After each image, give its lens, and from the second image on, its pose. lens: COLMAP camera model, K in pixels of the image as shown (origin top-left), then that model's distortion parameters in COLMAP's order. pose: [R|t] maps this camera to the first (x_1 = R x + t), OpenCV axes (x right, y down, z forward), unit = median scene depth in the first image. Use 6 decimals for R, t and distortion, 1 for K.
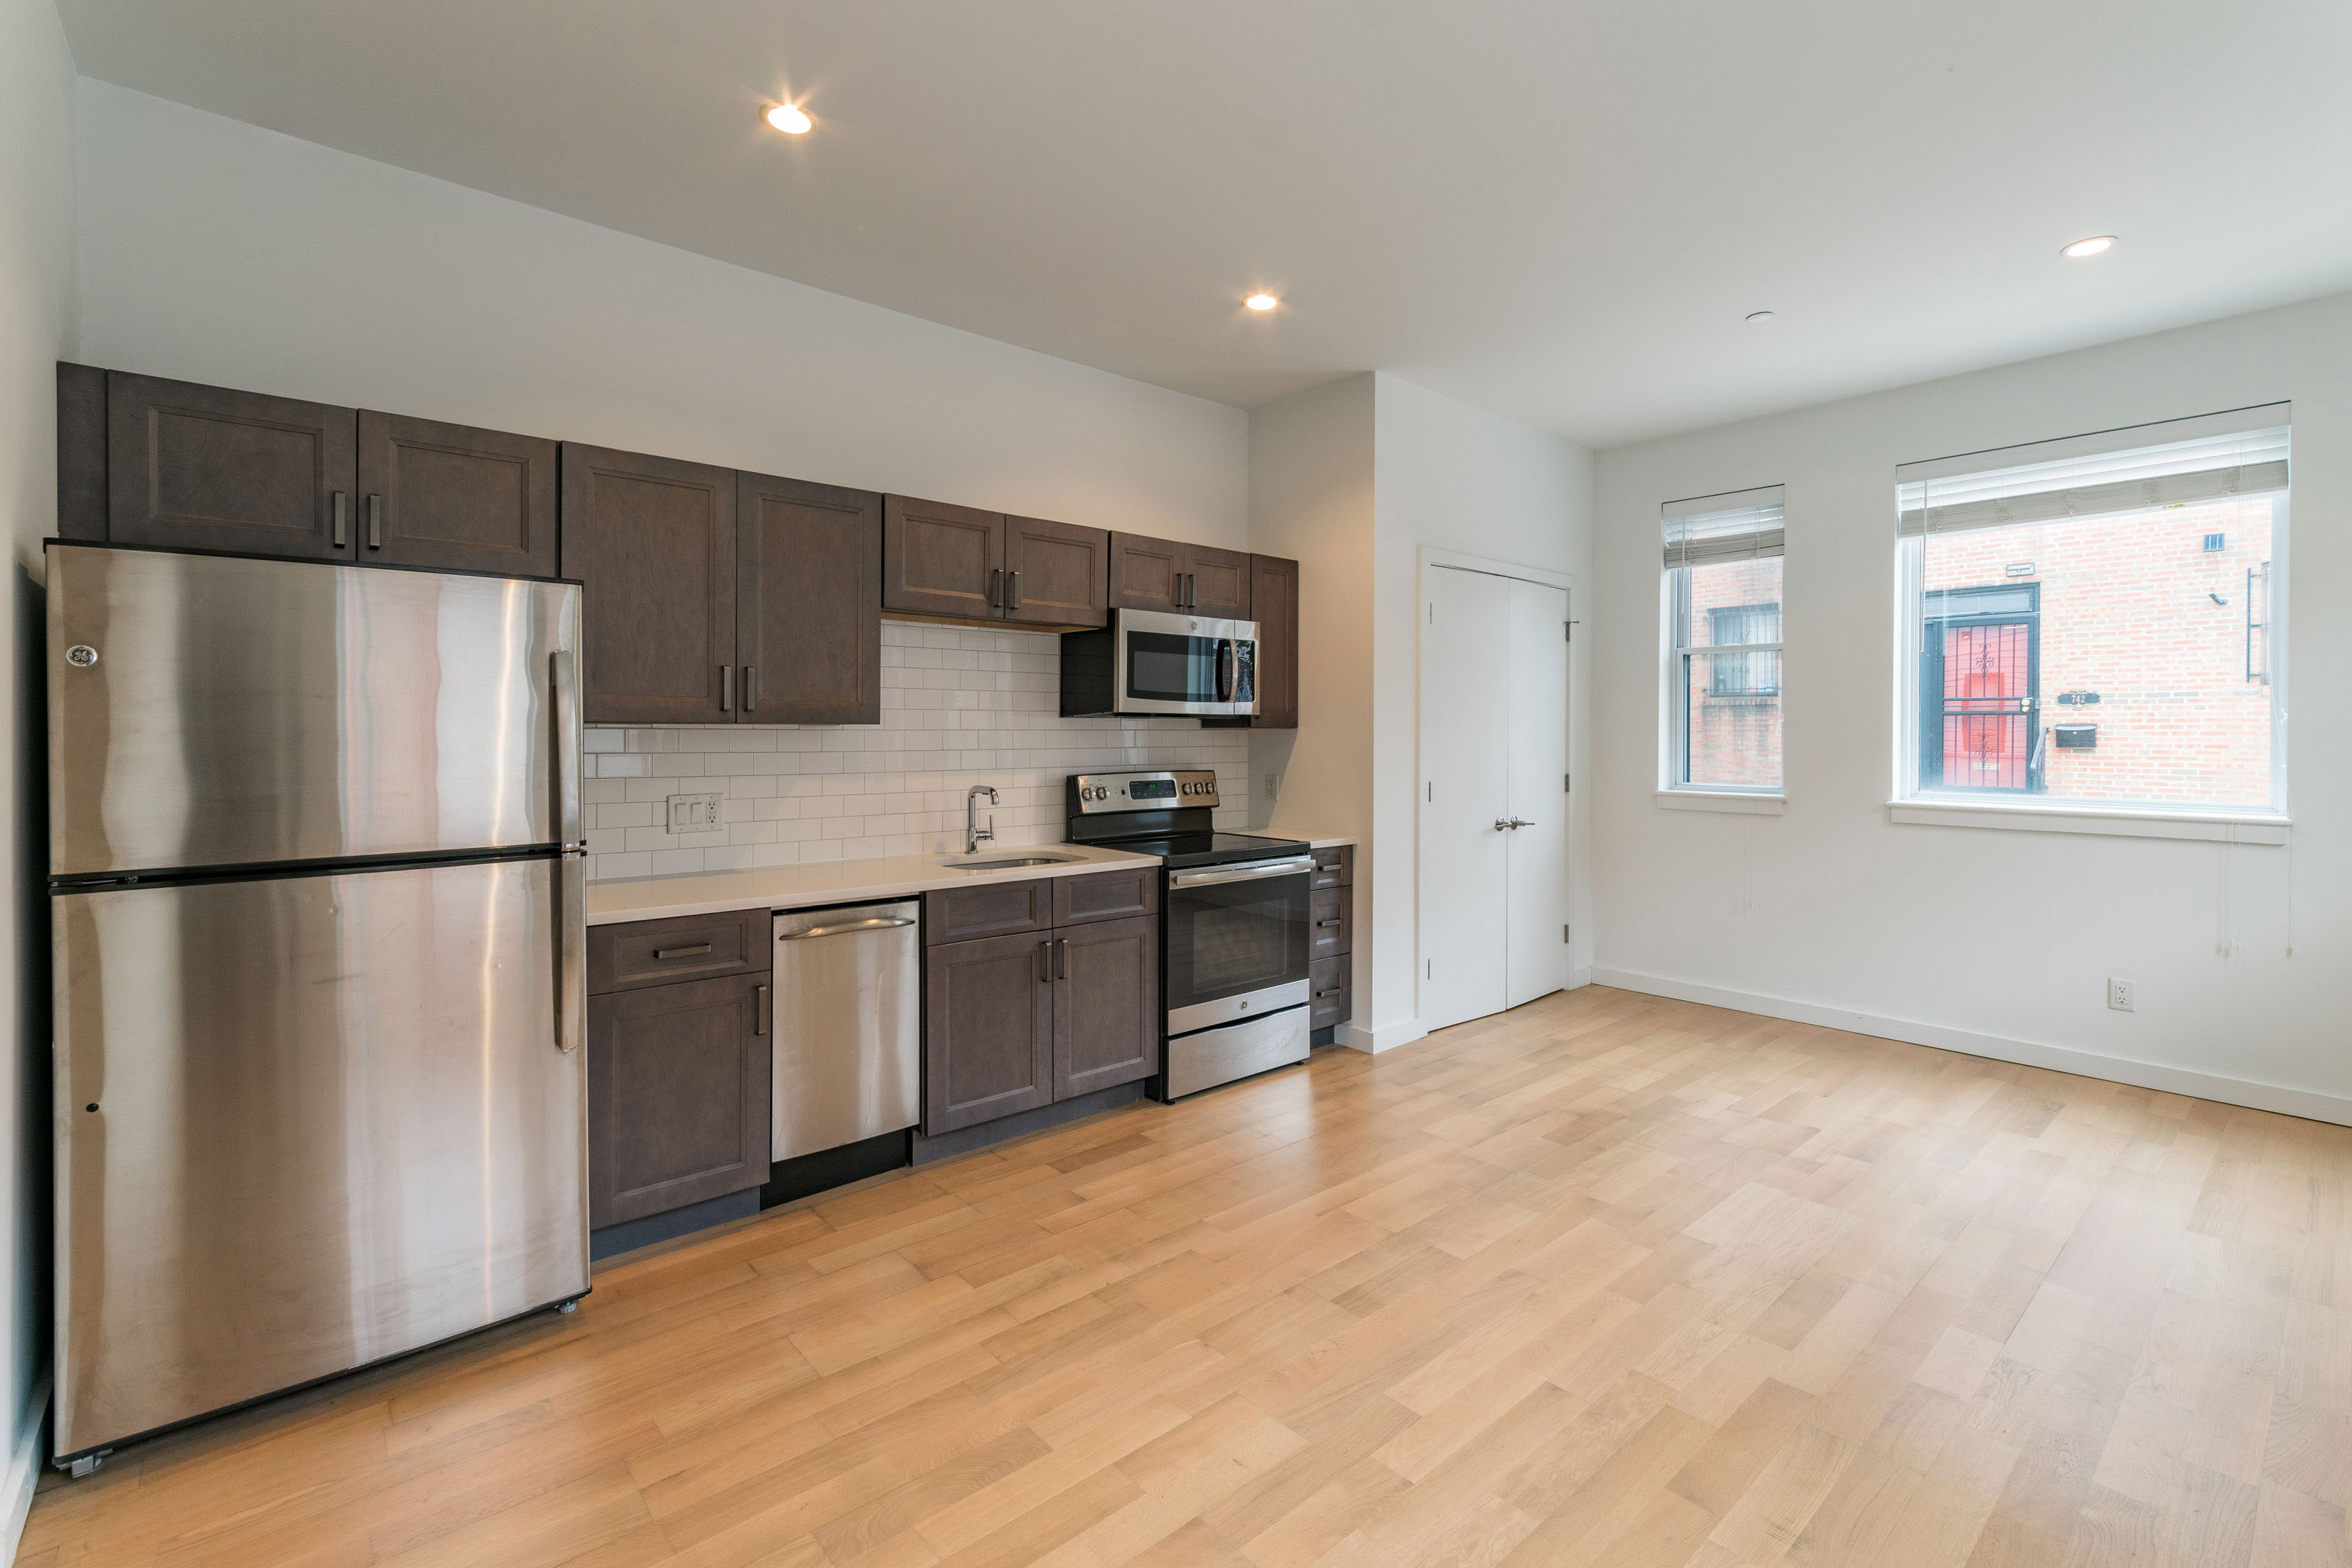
lens RADIAL K [[1035.9, 0, 1161.9], [0, 1035.9, 727.7], [0, 0, 1]] dist [0.000900, 0.000357]
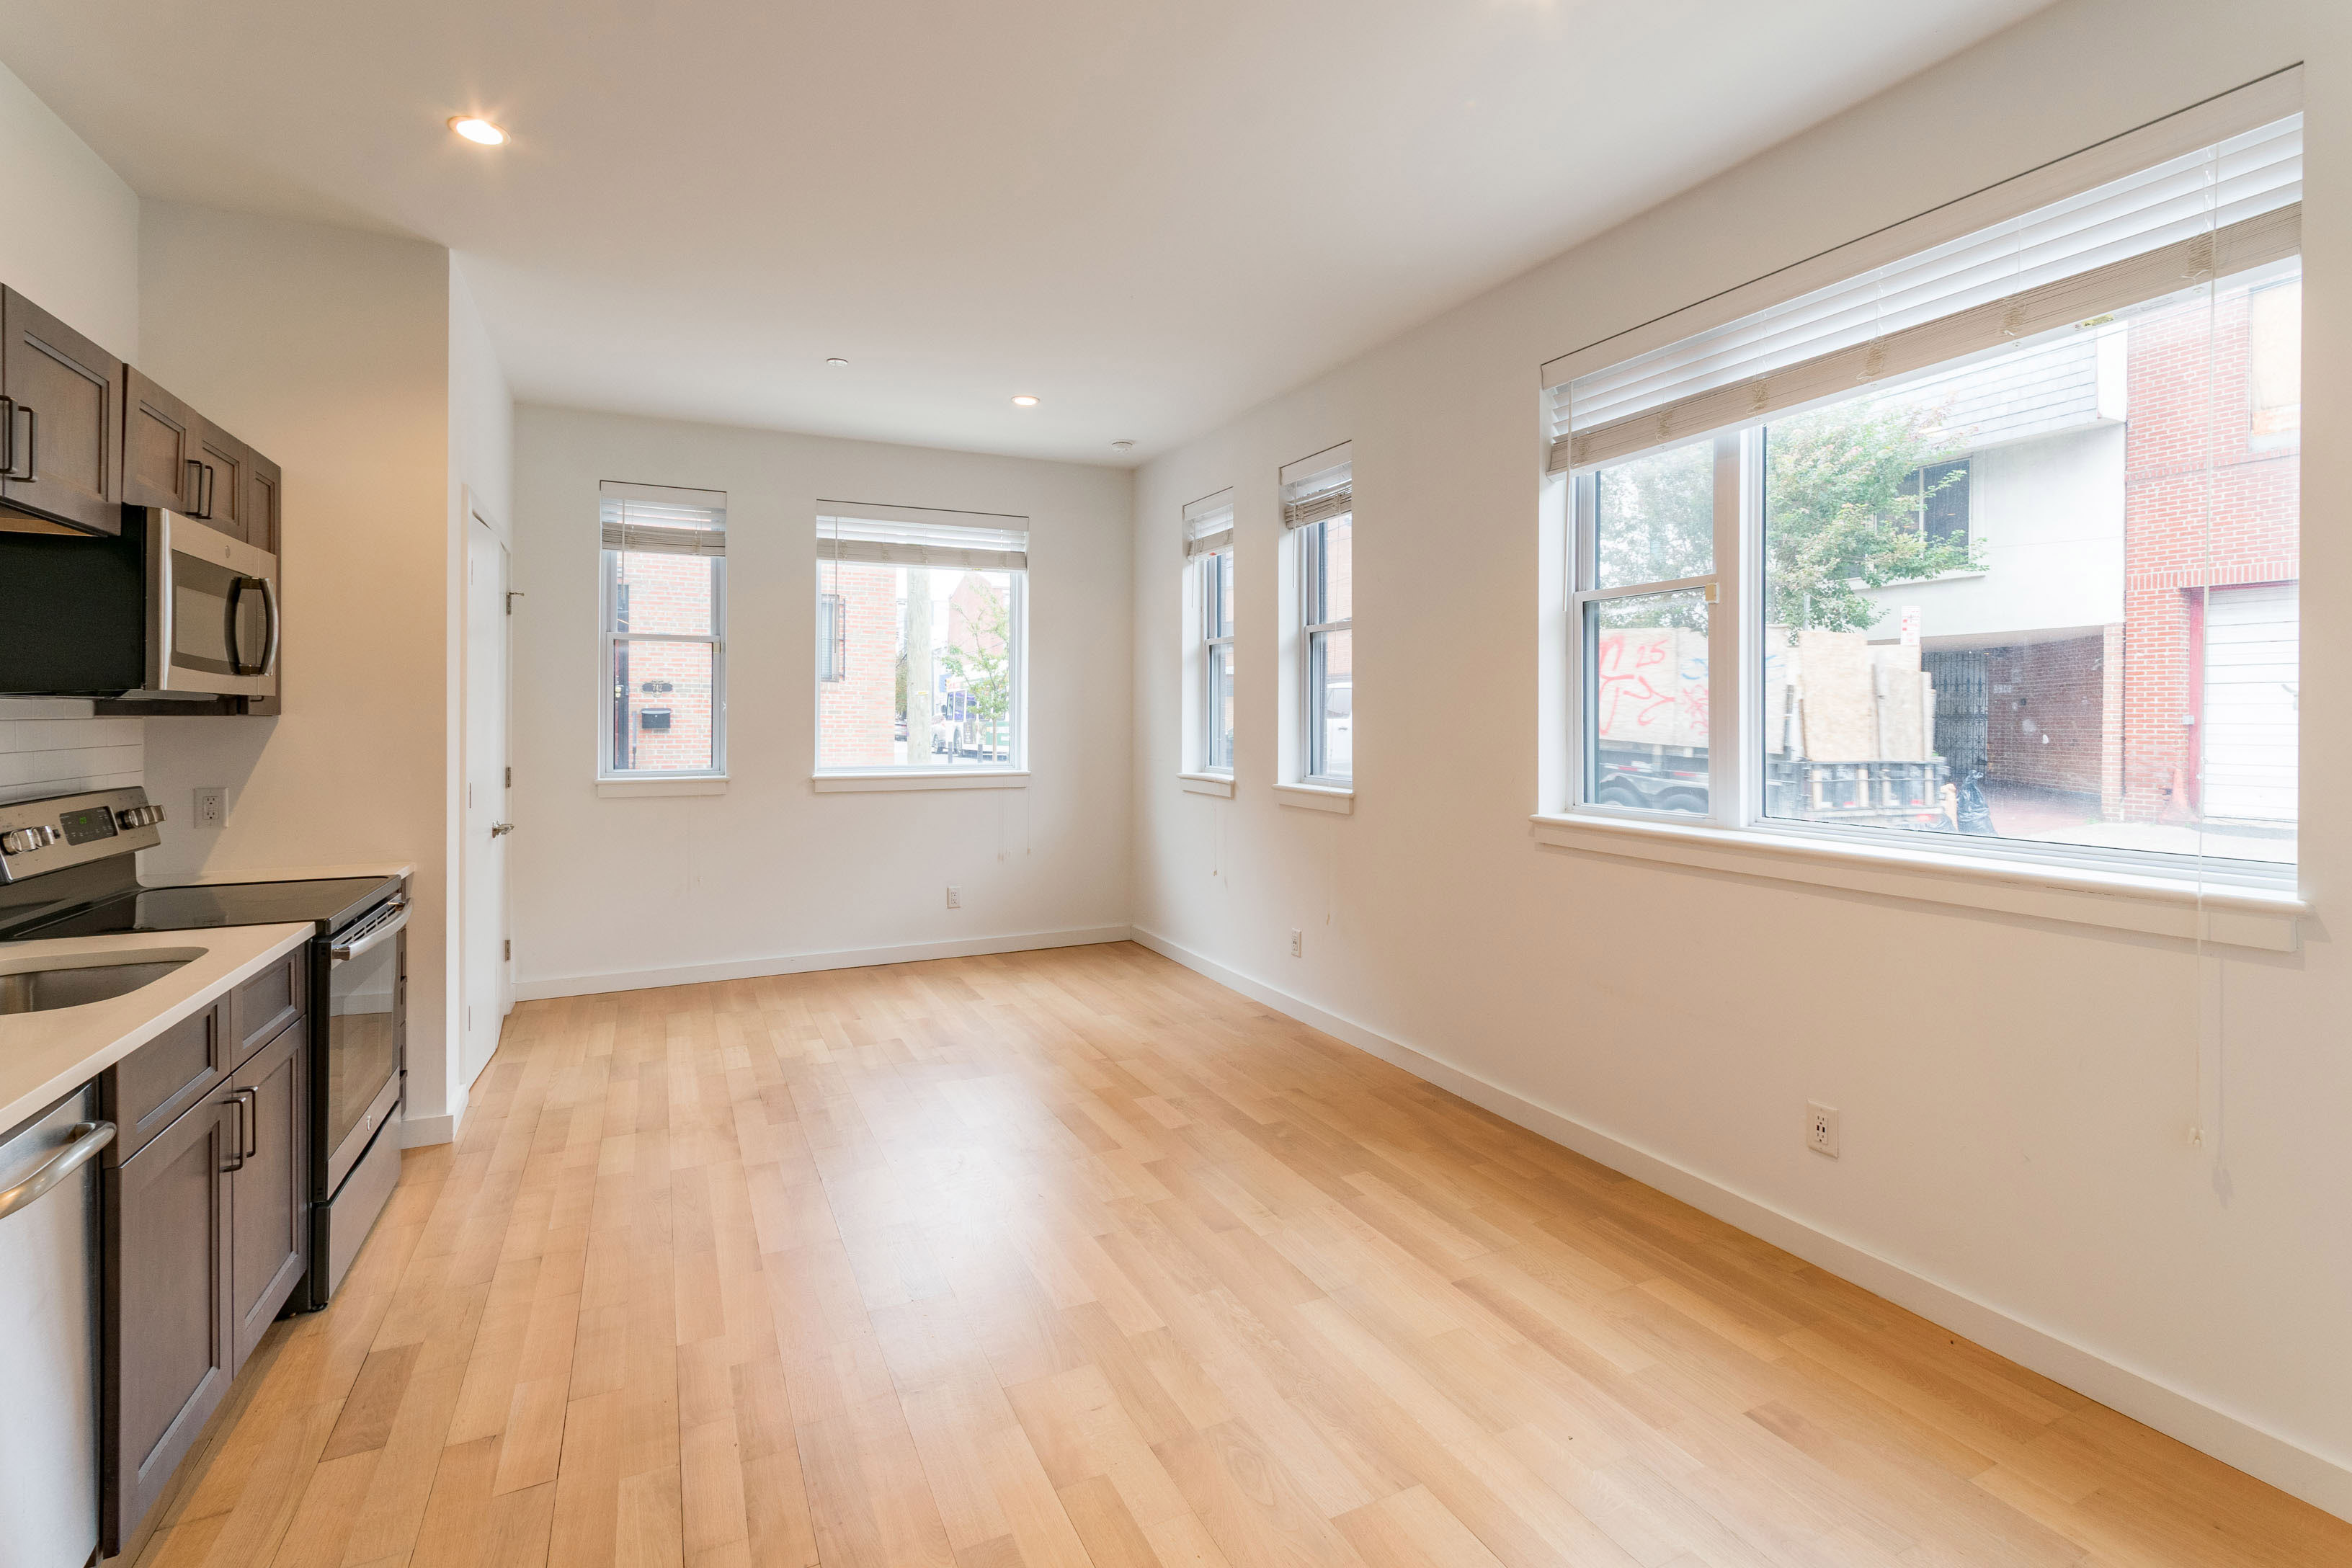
lens RADIAL K [[1076.0, 0, 1178.8], [0, 1076.0, 716.5], [0, 0, 1]] dist [0.001121, 0.000144]
pose [[0.256204, -0.002046, 0.966621, -0.521723], [-0.005122, 0.999981, 0.003474, -0.005963], [-0.966609, -0.005841, 0.256188, 0.339288]]
